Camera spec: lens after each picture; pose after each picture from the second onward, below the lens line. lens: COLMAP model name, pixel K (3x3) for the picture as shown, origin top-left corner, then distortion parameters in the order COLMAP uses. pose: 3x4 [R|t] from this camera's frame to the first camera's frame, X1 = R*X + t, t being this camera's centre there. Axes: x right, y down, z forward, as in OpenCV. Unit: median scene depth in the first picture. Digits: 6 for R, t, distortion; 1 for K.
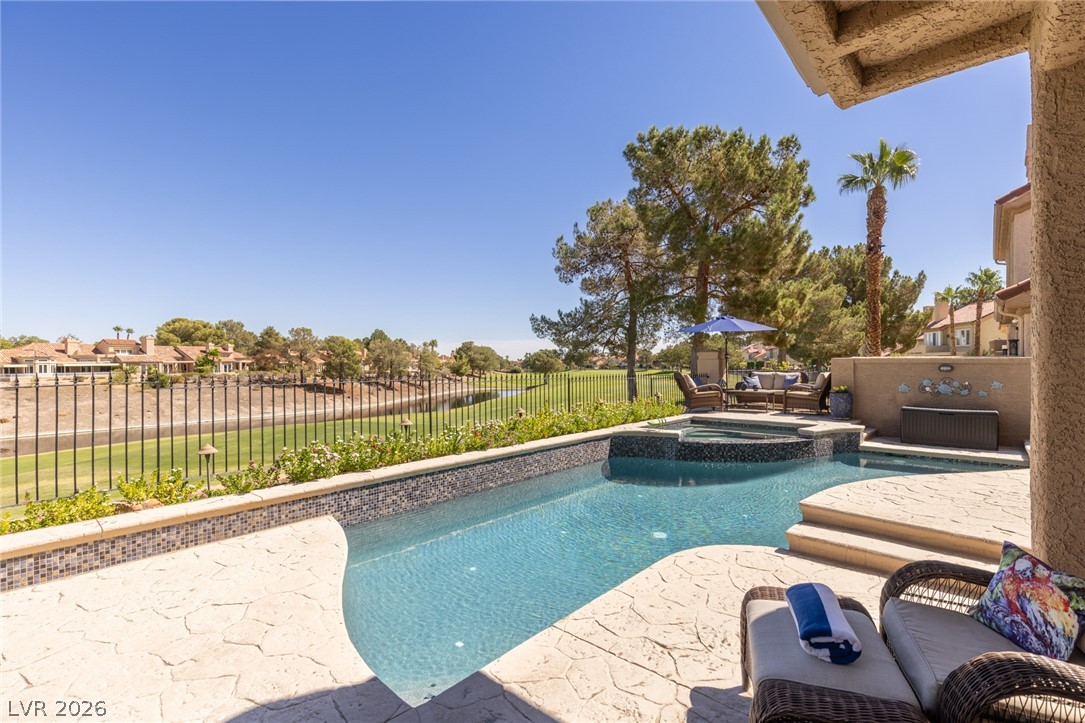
lens RADIAL K [[517.6, 0, 544.8], [0, 517.6, 359.8], [0, 0, 1]] dist [-0.001805, 0.000850]
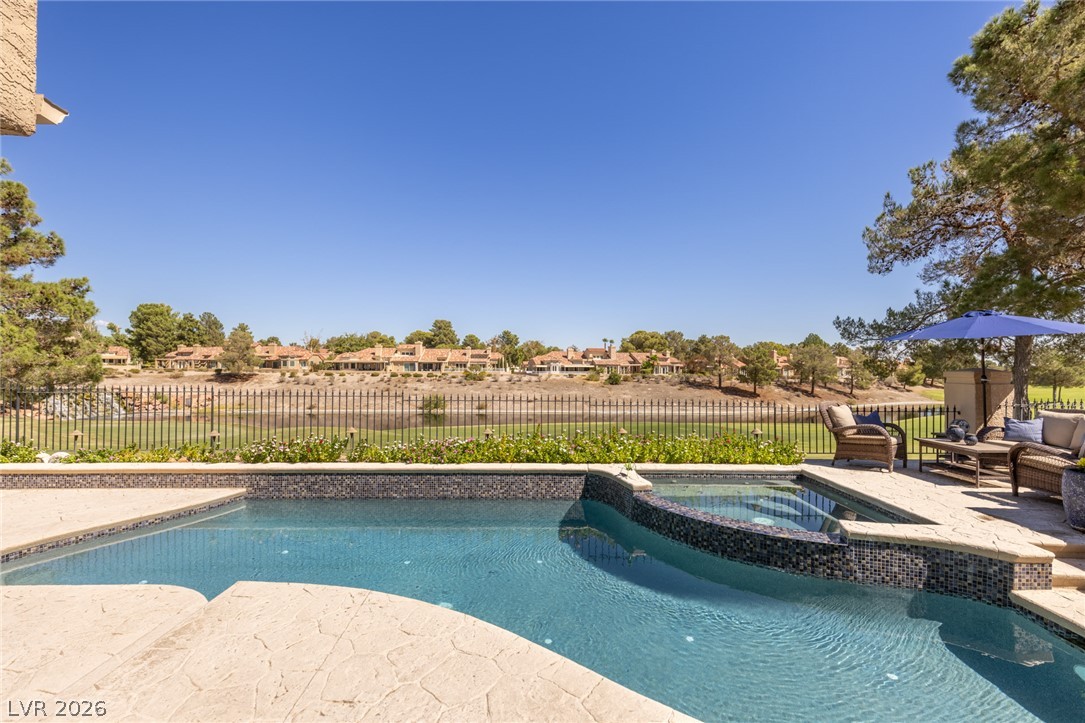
lens RADIAL K [[485.1, 0, 551.0], [0, 485.1, 363.2], [0, 0, 1]] dist [0.011888, -0.000014]
pose [[0.671555, 0.011021, -0.740873, 0.220759], [-0.011530, 0.999924, 0.004424, -0.012445], [0.740865, 0.005571, 0.671631, 0.135260]]
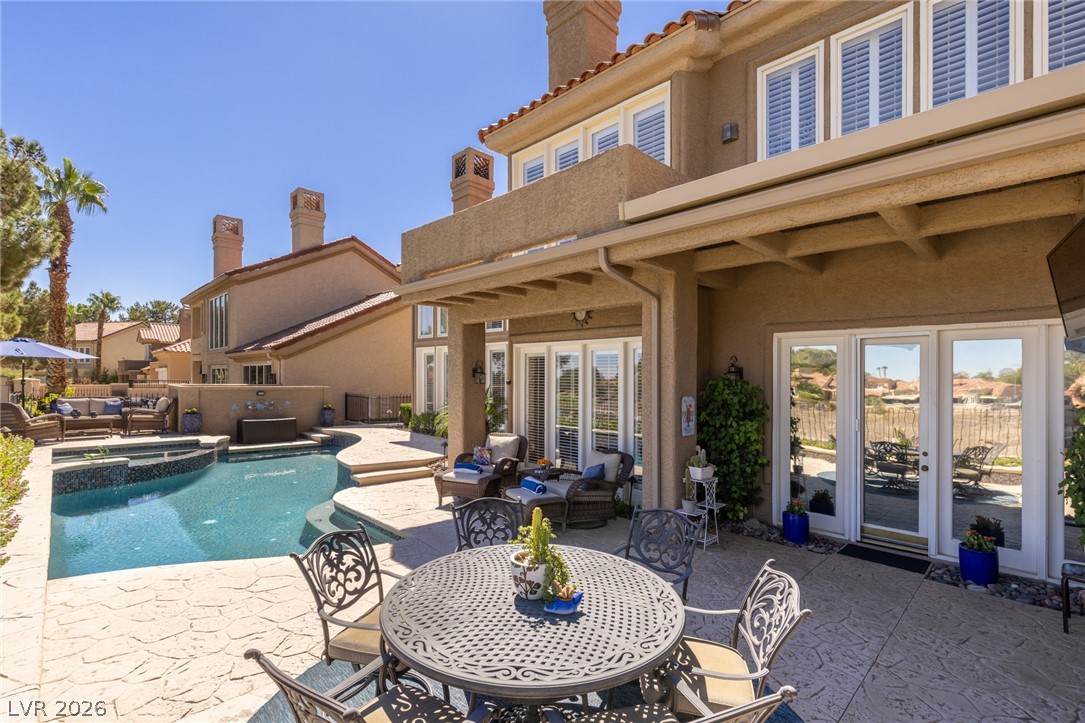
lens RADIAL K [[492.8, 0, 541.9], [0, 492.8, 377.0], [0, 0, 1]] dist [0.011544, -0.000154]
pose [[0.077654, 0.006452, 0.996959, -0.228858], [-0.013956, 0.999888, -0.005384, -0.013010], [-0.996883, -0.013496, 0.077736, 0.010844]]
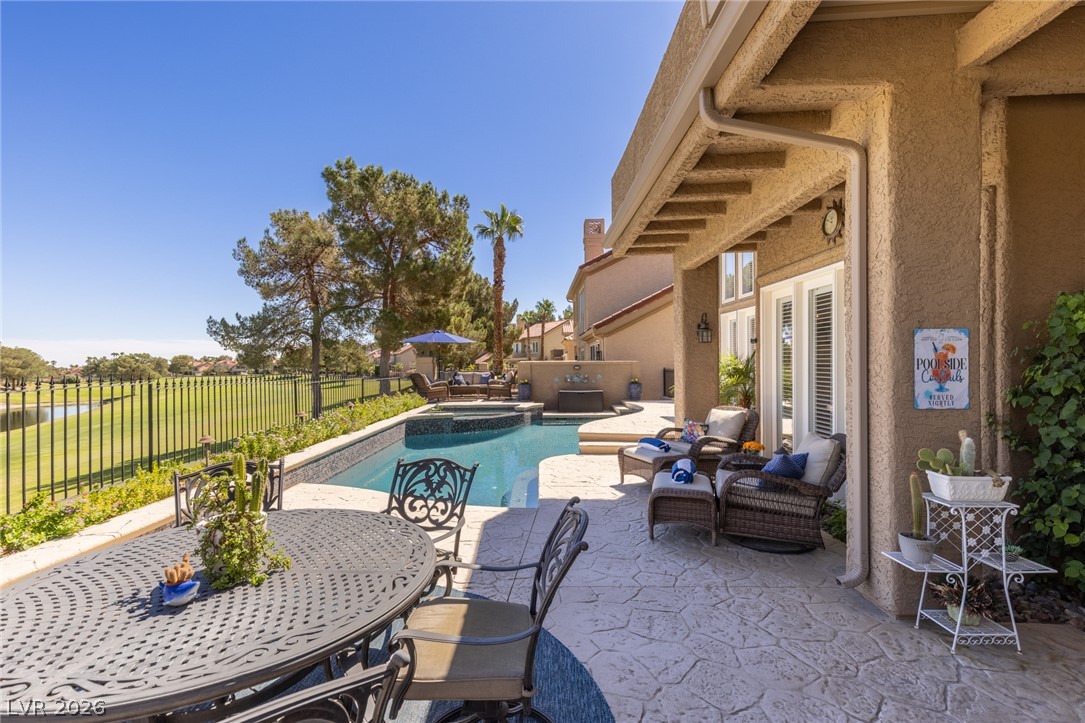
lens RADIAL K [[496.9, 0, 528.3], [0, 496.9, 361.6], [0, 0, 1]] dist [0.007248, -0.000165]
pose [[0.767899, -0.002753, 0.640566, -0.145323], [0.006228, 0.999976, -0.003168, 0.000192], [-0.640541, 0.006422, 0.767897, -0.061339]]
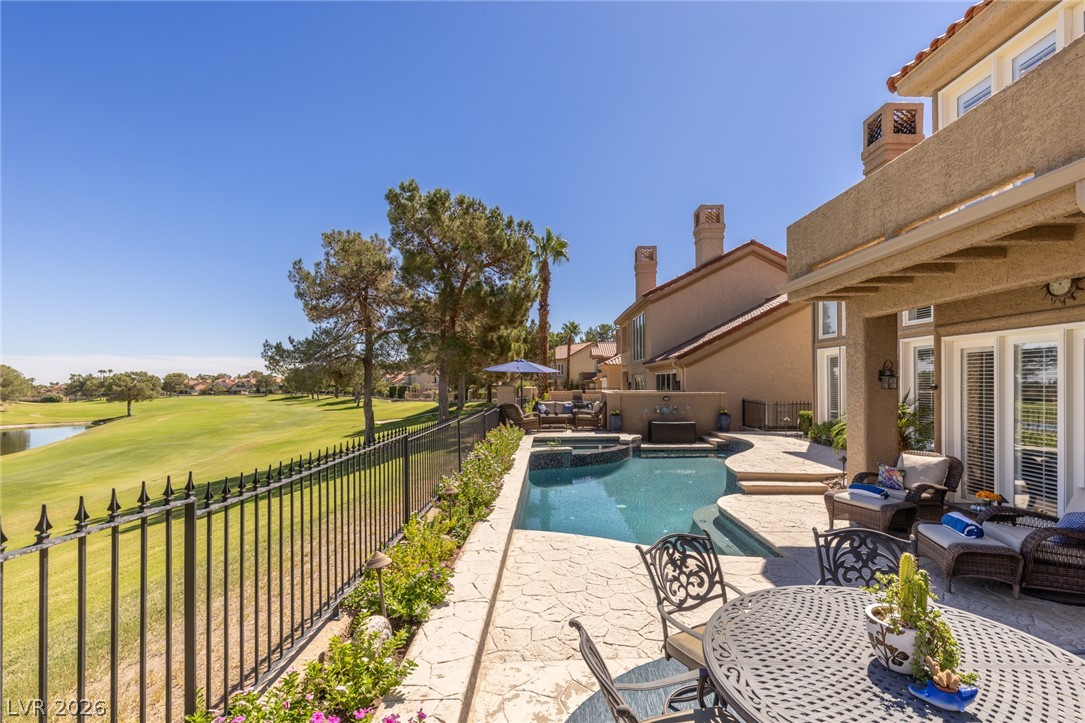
lens RADIAL K [[499.3, 0, 565.6], [0, 499.3, 385.7], [0, 0, 1]] dist [0.008715, -0.000765]
pose [[0.729234, -0.004208, 0.684252, -0.219802], [0.000378, 0.999983, 0.005747, -0.013080], [-0.684264, -0.003932, 0.729223, -0.000740]]
